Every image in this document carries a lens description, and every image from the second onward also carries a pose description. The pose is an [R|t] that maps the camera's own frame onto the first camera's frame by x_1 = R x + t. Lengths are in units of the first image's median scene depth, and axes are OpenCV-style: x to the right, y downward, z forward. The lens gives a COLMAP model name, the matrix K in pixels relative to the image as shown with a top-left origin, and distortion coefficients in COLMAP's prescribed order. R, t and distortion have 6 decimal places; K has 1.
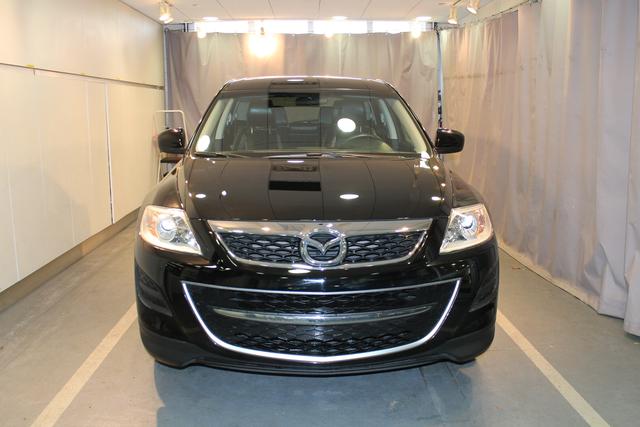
lens RADIAL K [[628.6, 0, 320.0], [0, 628.6, 213.5], [0, 0, 1]] dist [-0.055540, -0.004456]
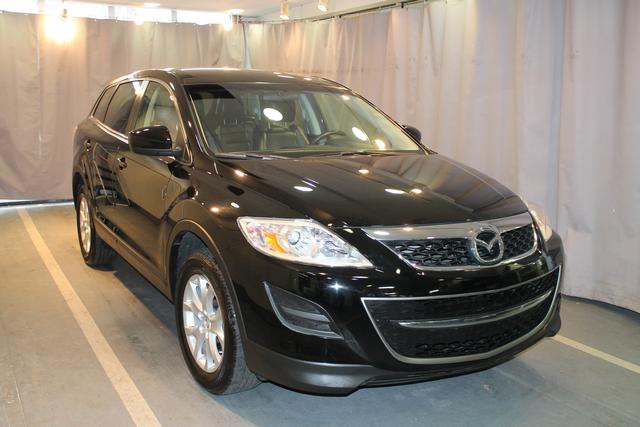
lens RADIAL K [[628.6, 0, 320.0], [0, 628.6, 213.5], [0, 0, 1]] dist [-0.055540, -0.004456]
pose [[0.887689, -0.067885, 0.455412, -0.187636], [0.062609, 0.997681, 0.026679, -0.011300], [-0.456167, 0.004830, 0.889881, 0.061657]]
